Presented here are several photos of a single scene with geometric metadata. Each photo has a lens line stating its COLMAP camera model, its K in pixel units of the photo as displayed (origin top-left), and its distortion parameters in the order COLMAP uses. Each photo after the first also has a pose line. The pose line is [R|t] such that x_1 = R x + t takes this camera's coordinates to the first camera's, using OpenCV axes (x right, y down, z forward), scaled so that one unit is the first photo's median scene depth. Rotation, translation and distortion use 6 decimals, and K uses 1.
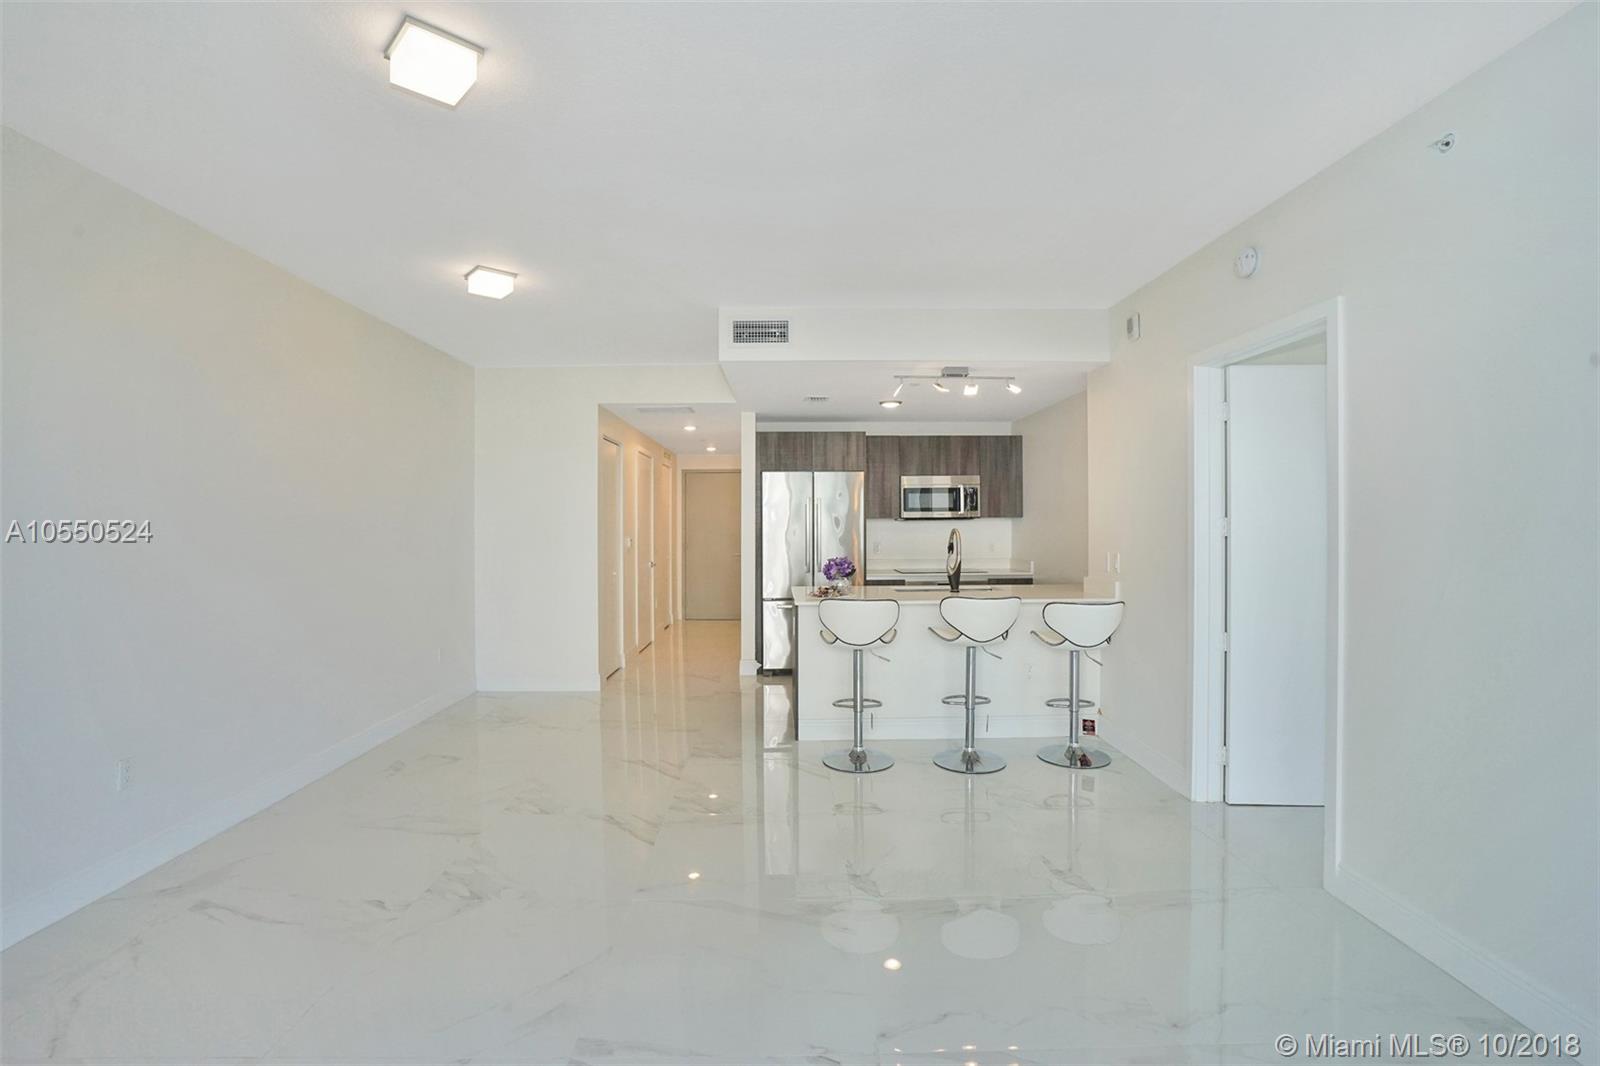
lens RADIAL K [[732.0, 0, 794.1], [0, 732.0, 531.8], [0, 0, 1]] dist [-0.041058, 0.012760]
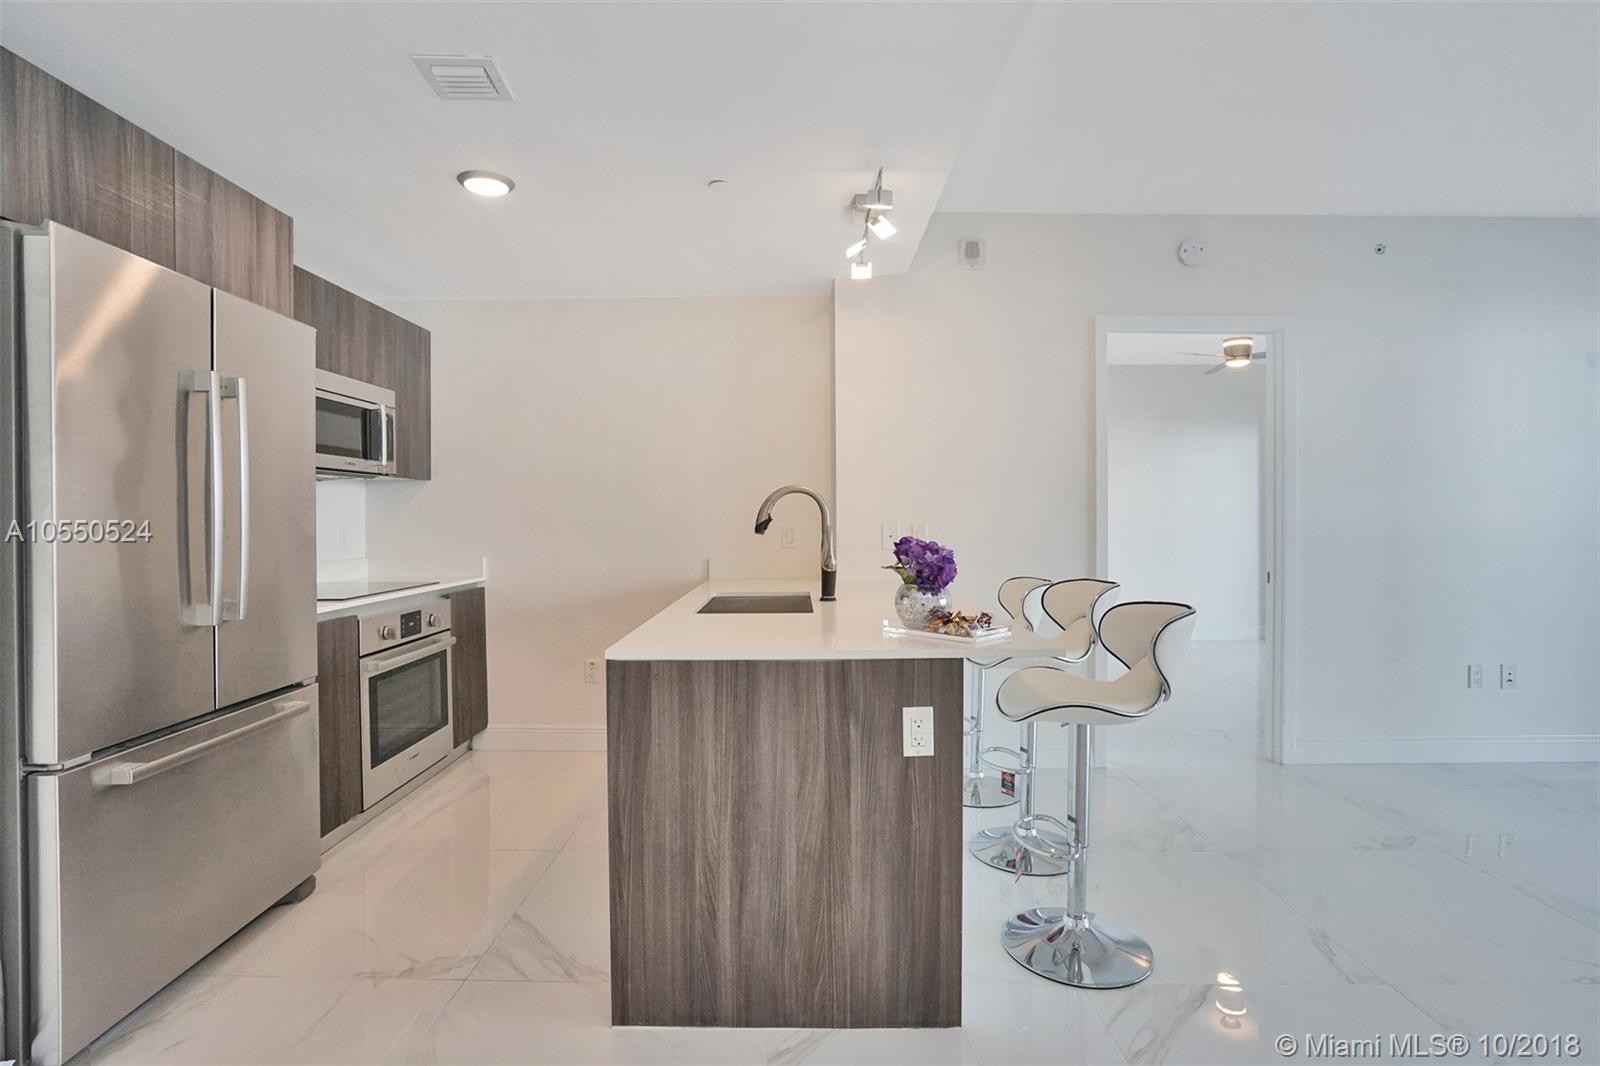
lens RADIAL K [[792.1, 0, 803.9], [0, 792.1, 527.6], [0, 0, 1]] dist [-0.018036, 0.001453]
pose [[0.012870, -0.007138, 0.999892, -0.297869], [0.015556, 0.999855, 0.006938, 0.017306], [-0.999796, 0.015465, 0.012979, 0.782794]]
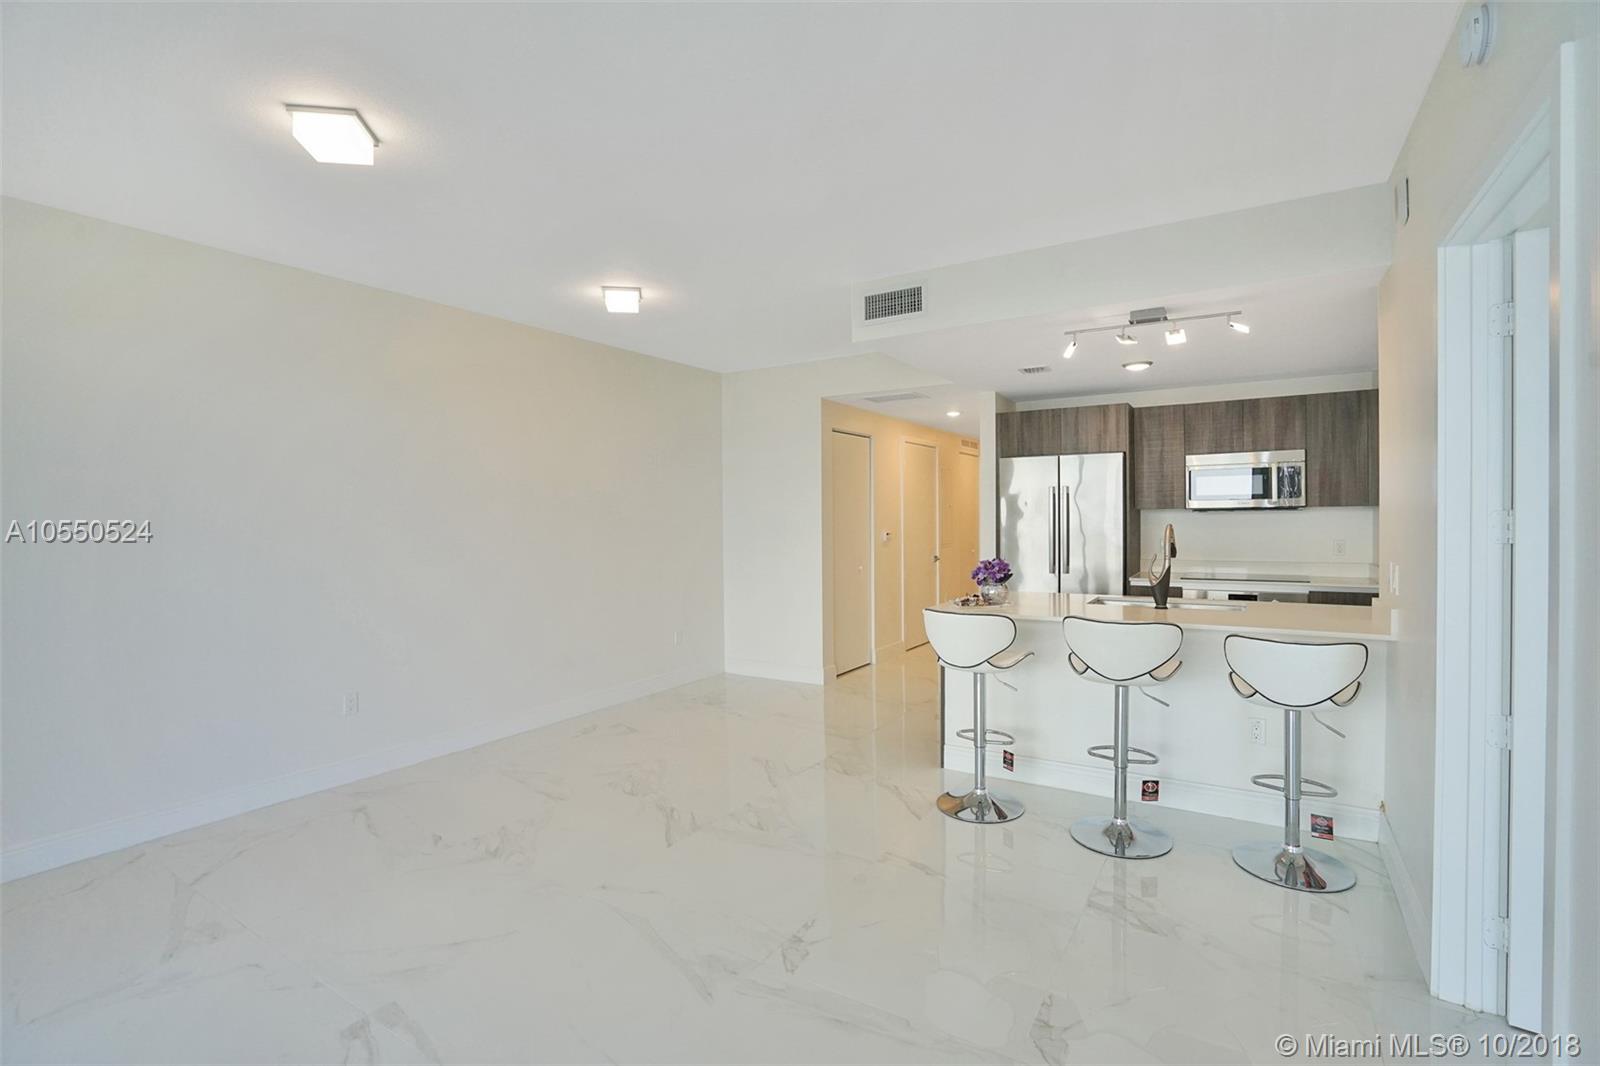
lens RADIAL K [[732.0, 0, 810.3], [0, 732.0, 524.7], [0, 0, 1]] dist [-0.041058, 0.012760]
pose [[0.840930, 0.002249, -0.541140, 0.248804], [0.000254, 0.999990, 0.004550, -0.005811], [0.541145, -0.003963, 0.840920, 0.138918]]
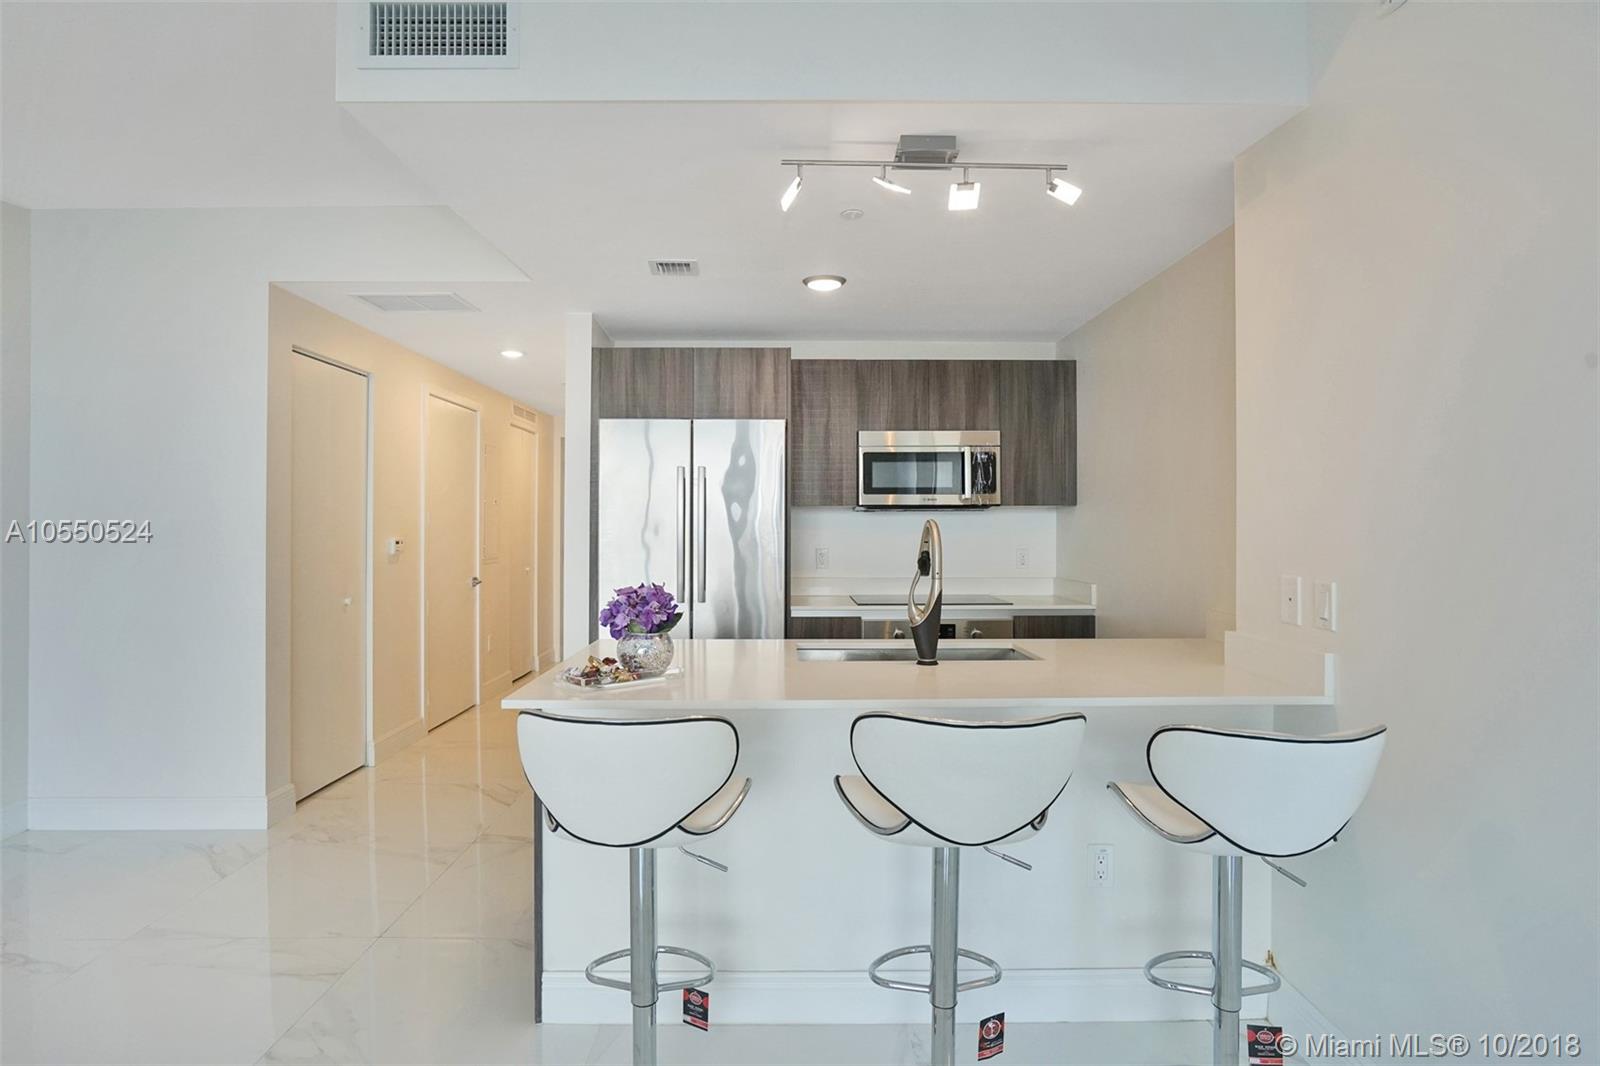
lens RADIAL K [[842.6, 0, 793.0], [0, 842.6, 528.2], [0, 0, 1]] dist [-0.031716, 0.016484]
pose [[0.999912, 0.005849, -0.011875, 0.112850], [-0.005938, 0.999954, -0.007504, 0.004164], [0.011831, 0.007574, 0.999901, 0.383813]]
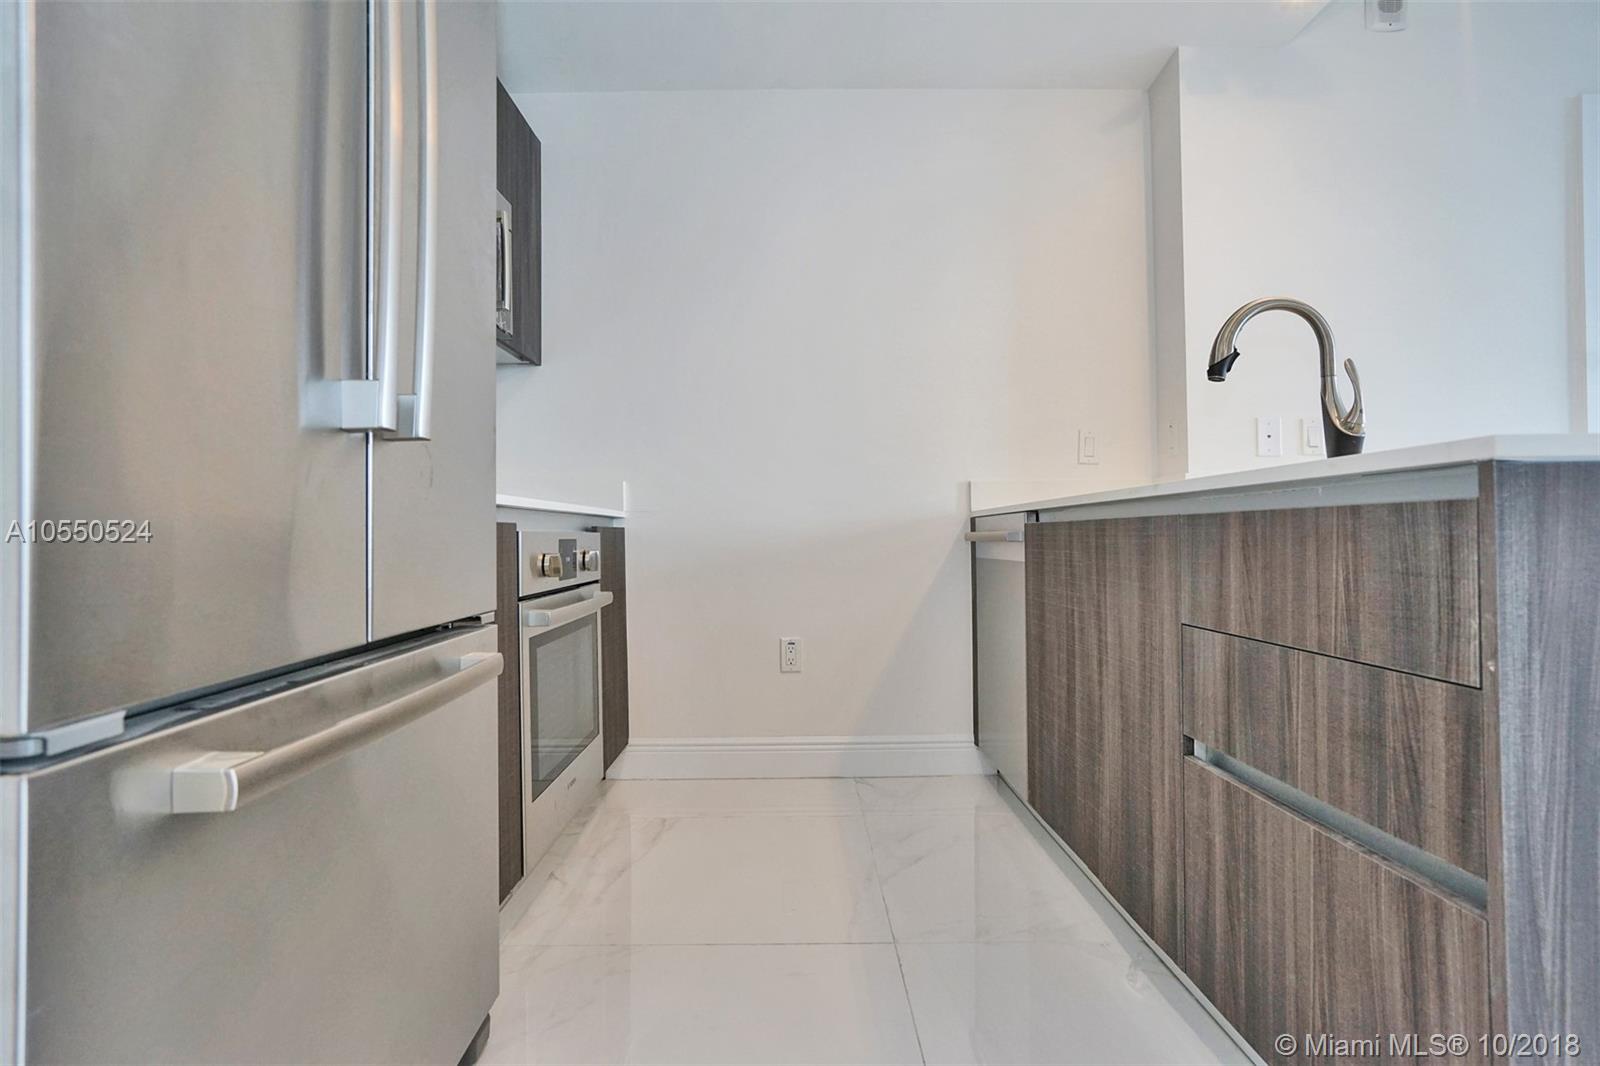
lens RADIAL K [[882.6, 0, 809.5], [0, 882.6, 529.8], [0, 0, 1]] dist [0.001447, 0.001180]
pose [[-0.010137, 0.014388, 0.999845, -0.128983], [0.023303, 0.999628, -0.014149, 0.077025], [-0.999677, 0.023156, -0.010468, 0.960716]]
